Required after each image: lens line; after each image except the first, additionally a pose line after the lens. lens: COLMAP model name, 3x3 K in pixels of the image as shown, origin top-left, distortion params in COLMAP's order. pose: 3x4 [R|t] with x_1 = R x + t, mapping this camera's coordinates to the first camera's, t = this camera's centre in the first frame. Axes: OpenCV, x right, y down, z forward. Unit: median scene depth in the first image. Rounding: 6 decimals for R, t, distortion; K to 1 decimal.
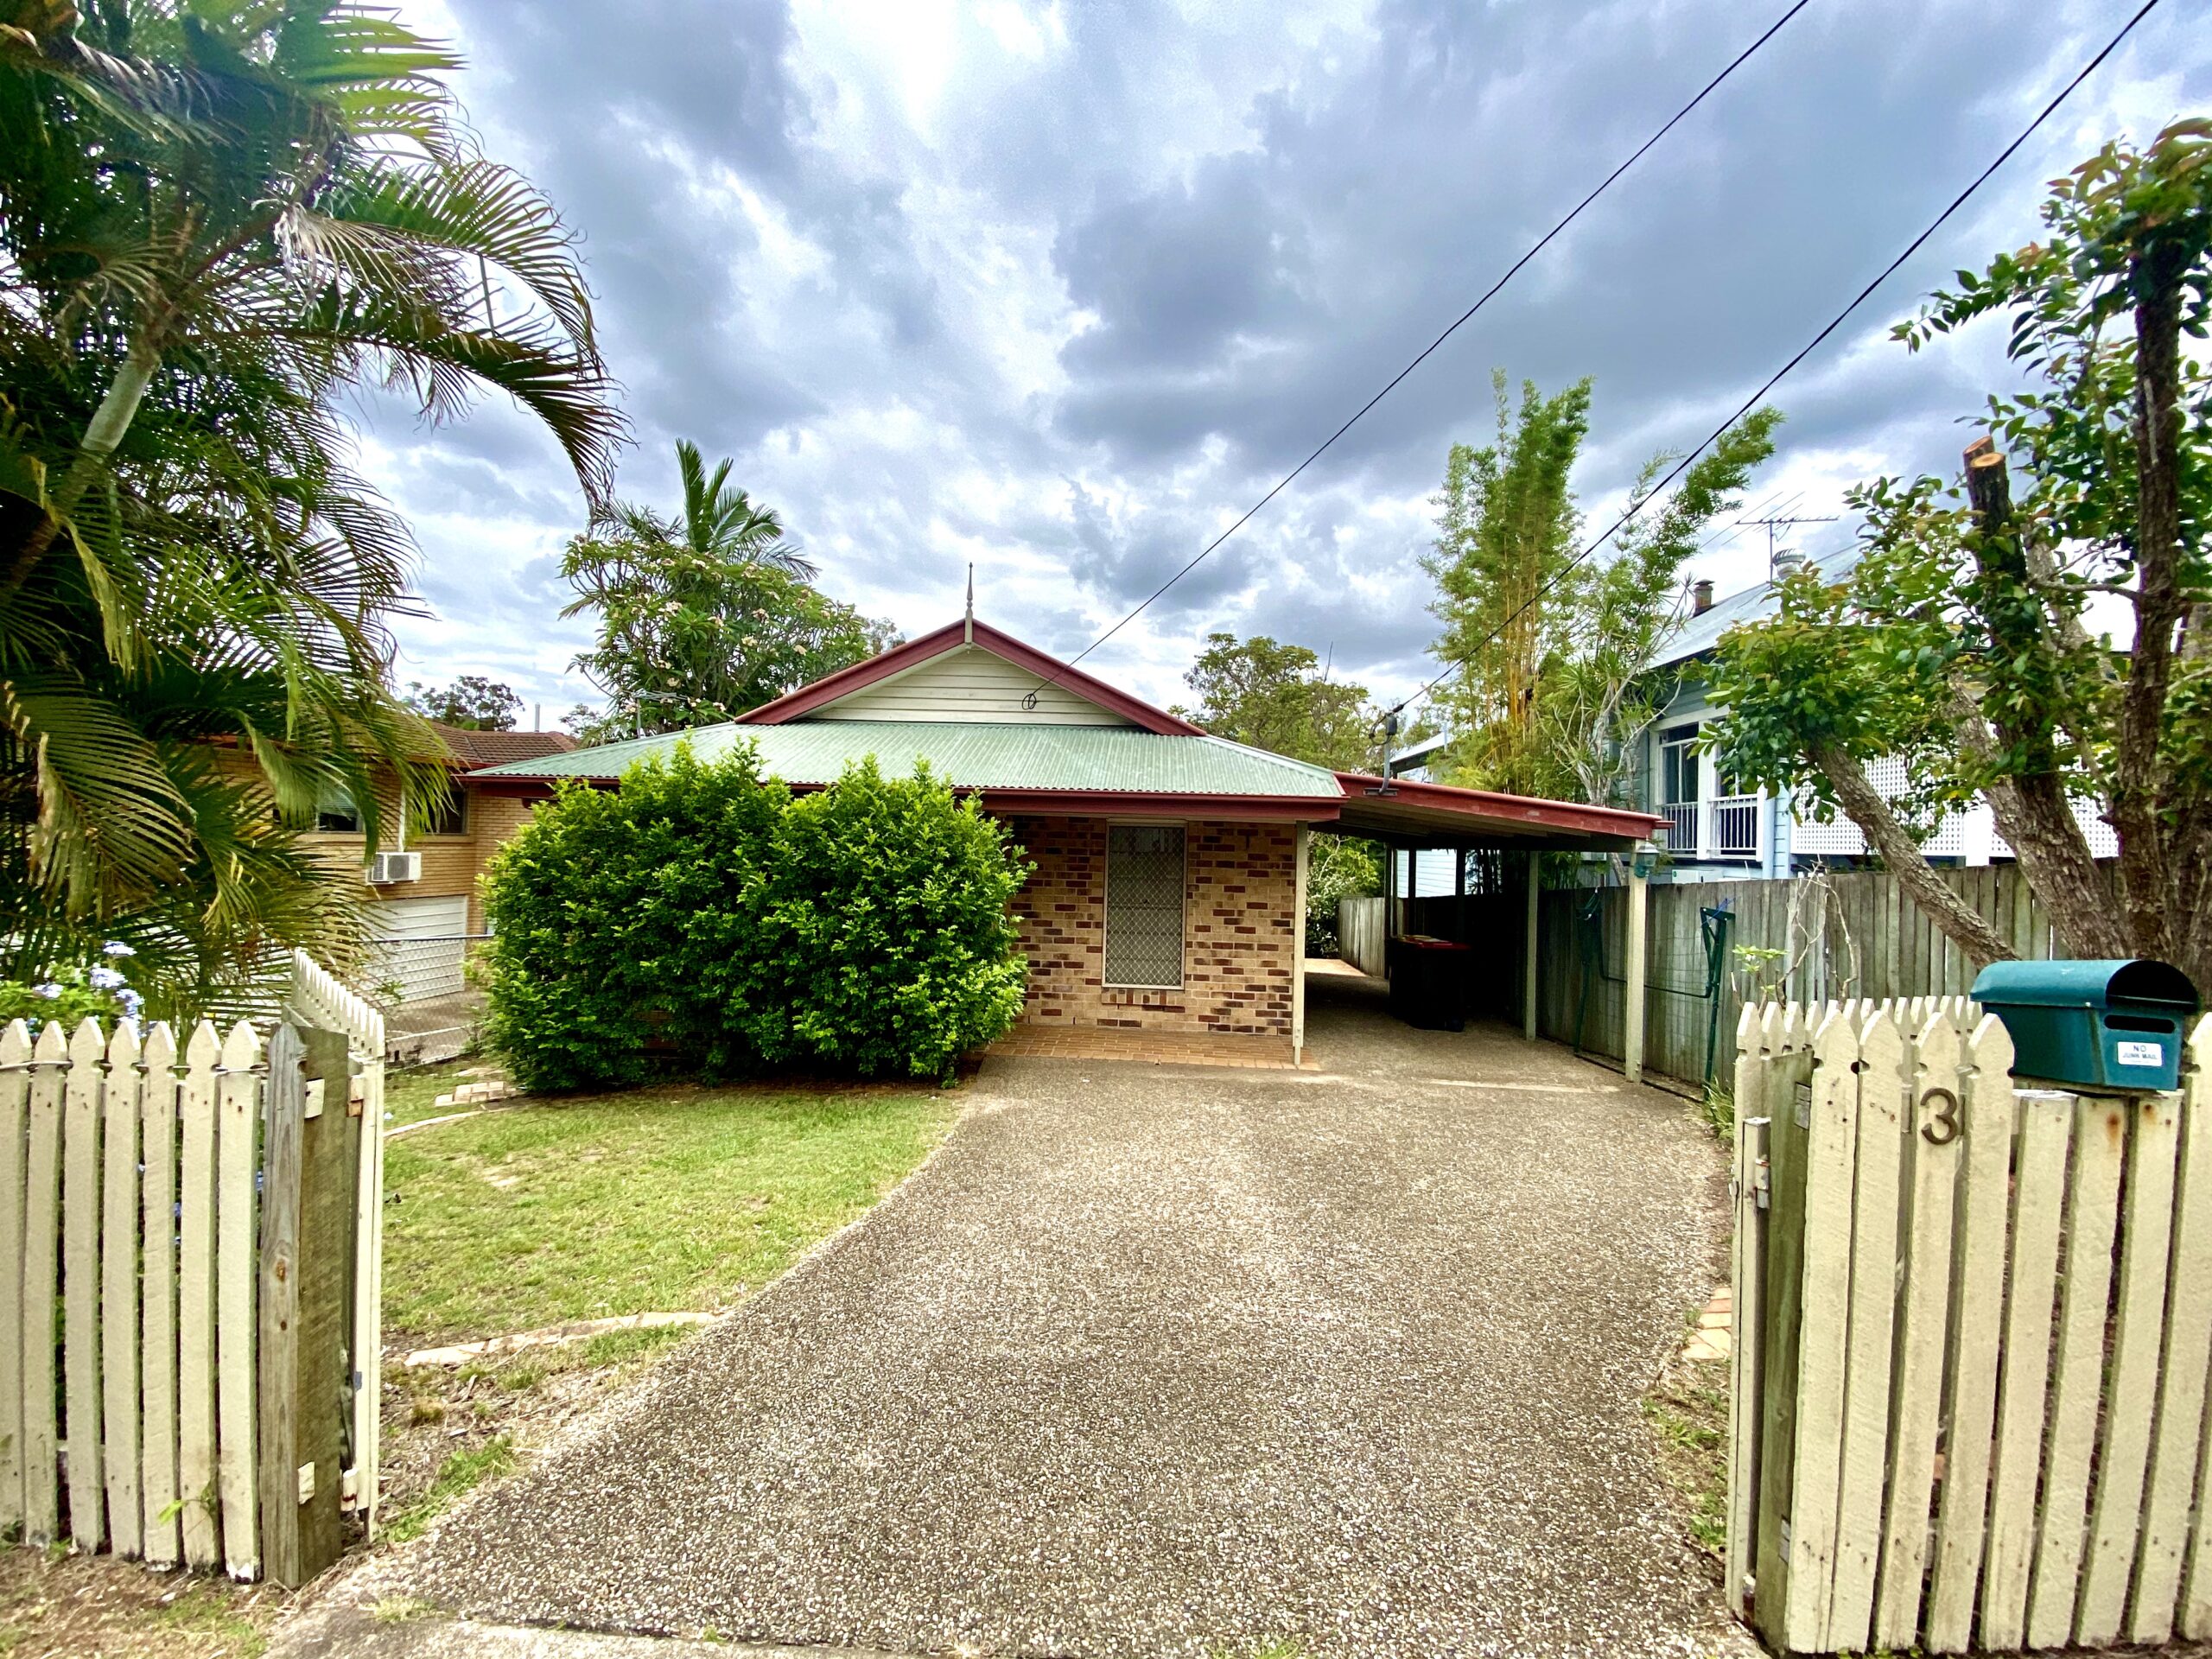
lens RADIAL K [[906.6, 0, 1100.7], [0, 906.6, 818.3], [0, 0, 1]] dist [0.003746, -0.000028]
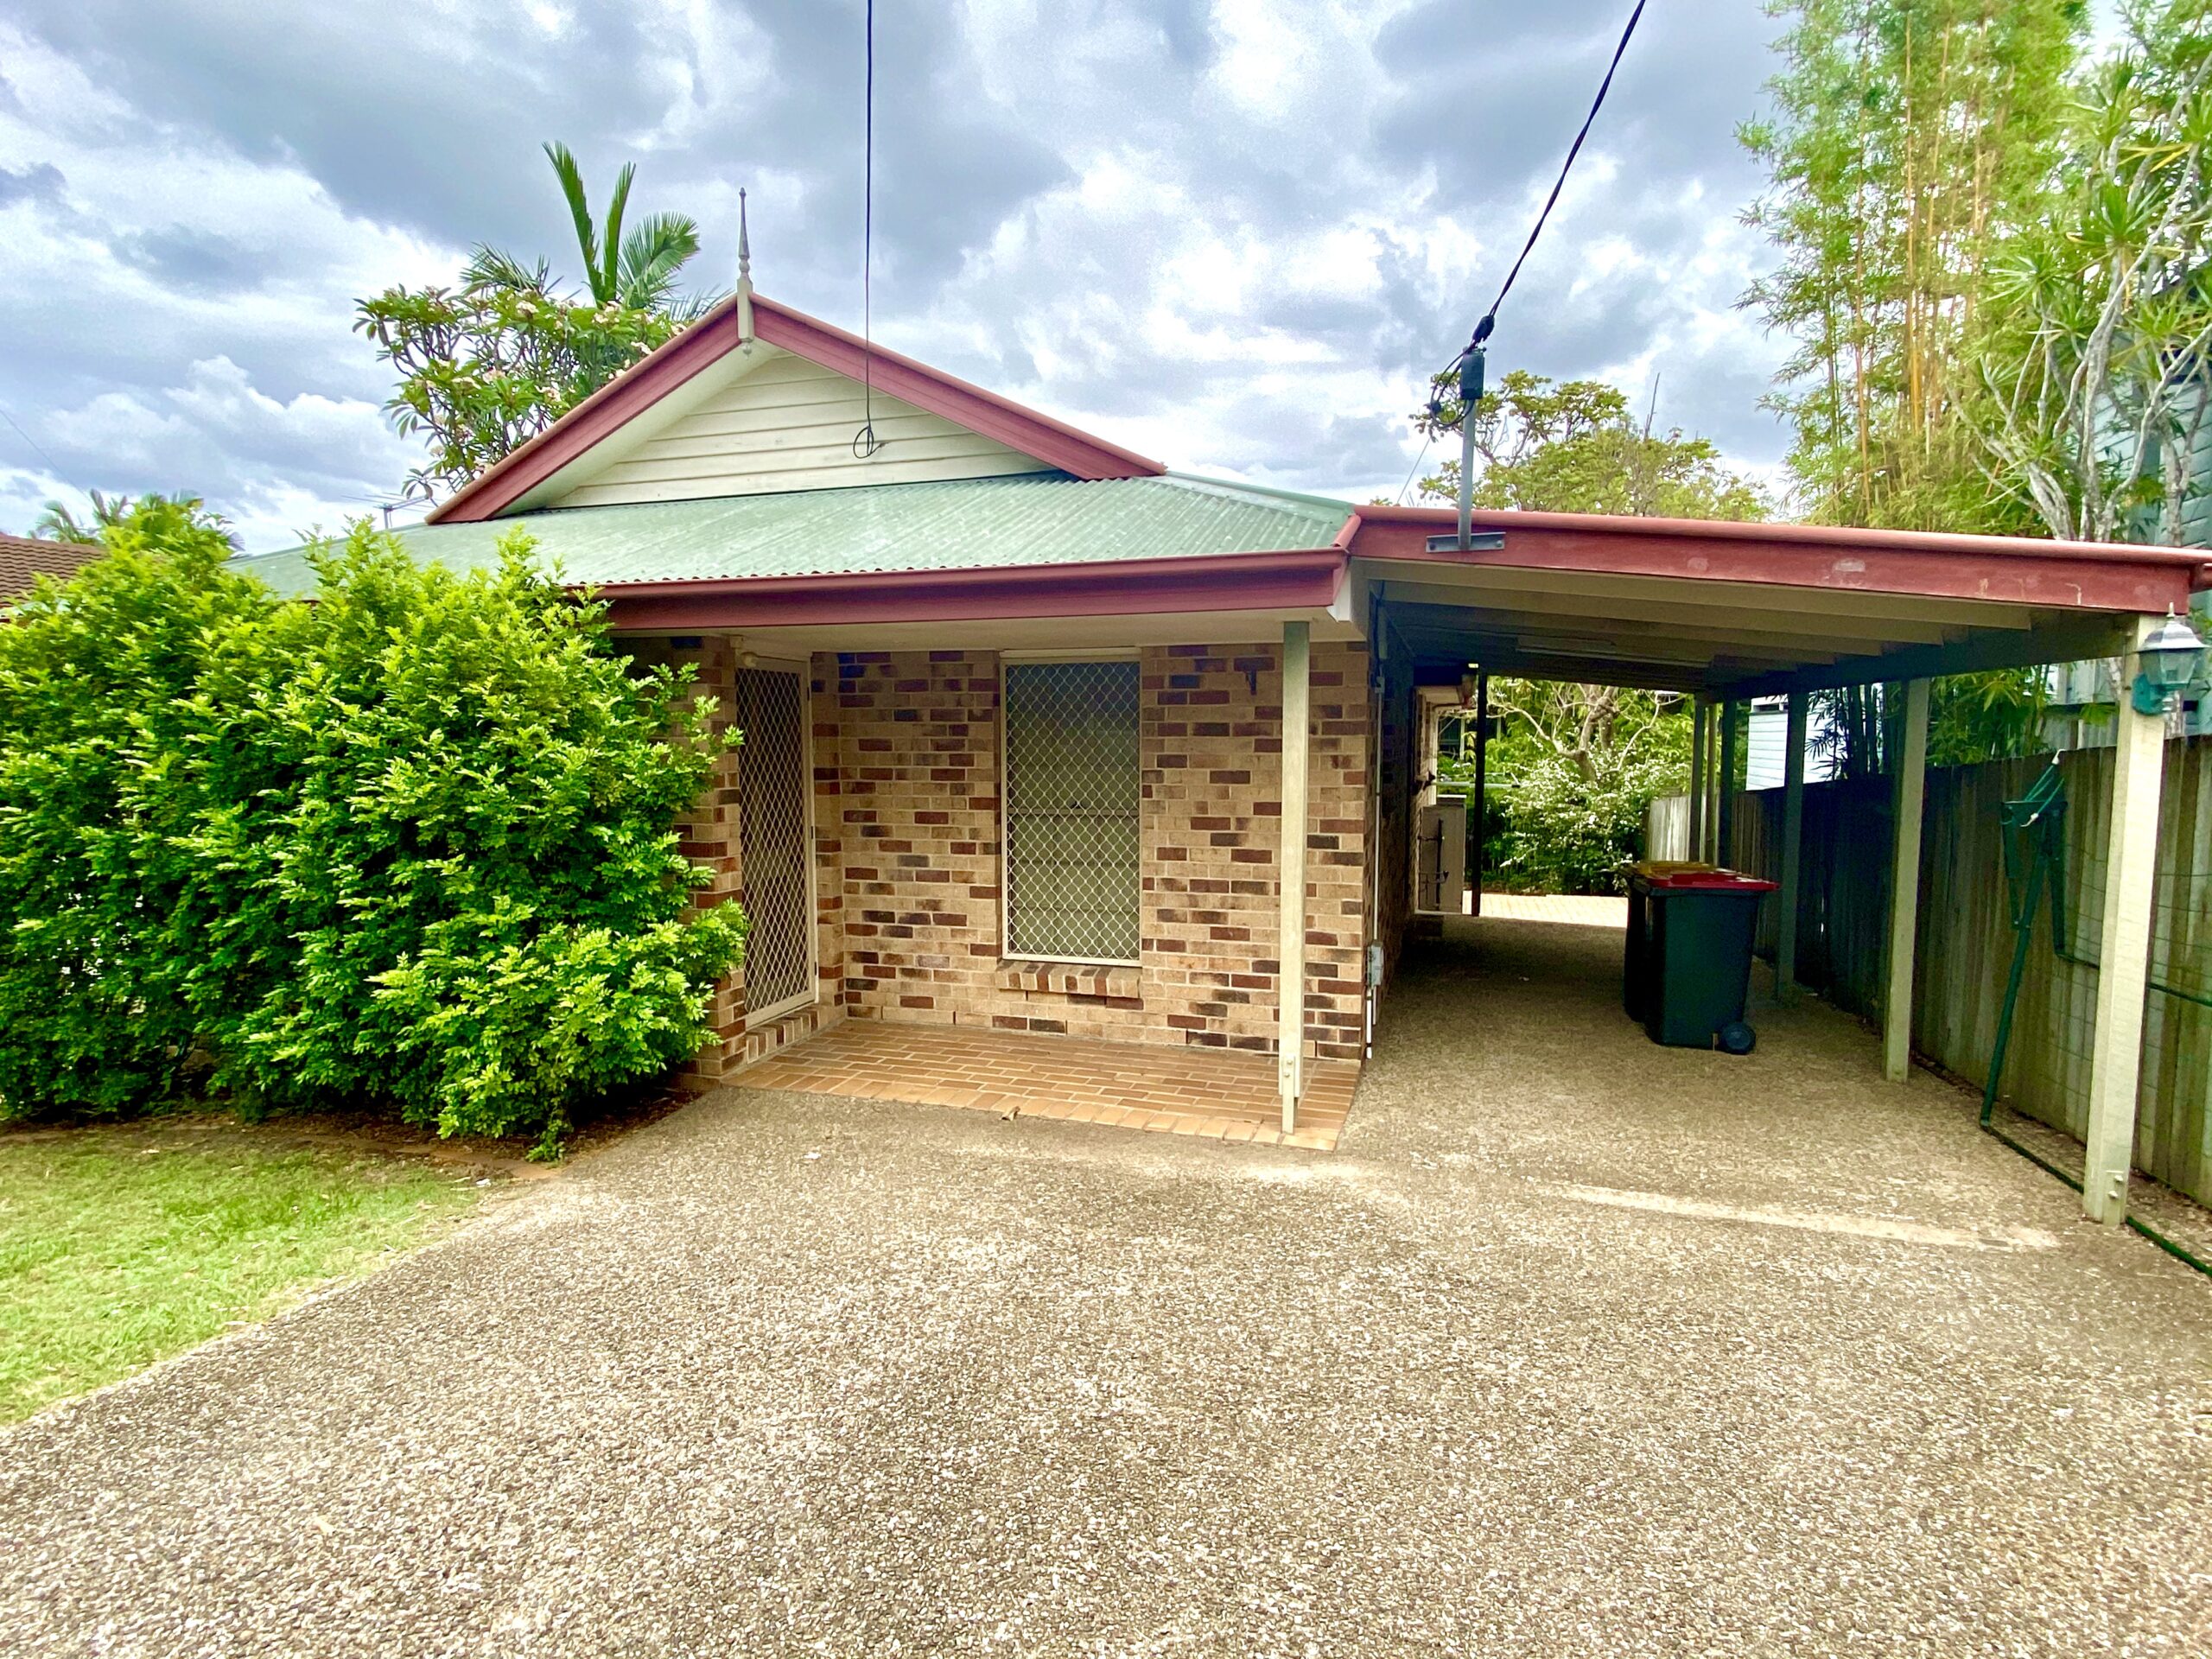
lens RADIAL K [[1154.2, 0, 1108.7], [0, 1154.2, 843.6], [0, 0, 1]] dist [-0.001529, -0.004884]
pose [[0.966785, -0.008225, -0.255457, 0.248010], [0.038306, 0.992856, 0.113004, 0.039416], [0.252703, -0.119036, 0.960194, 0.352885]]
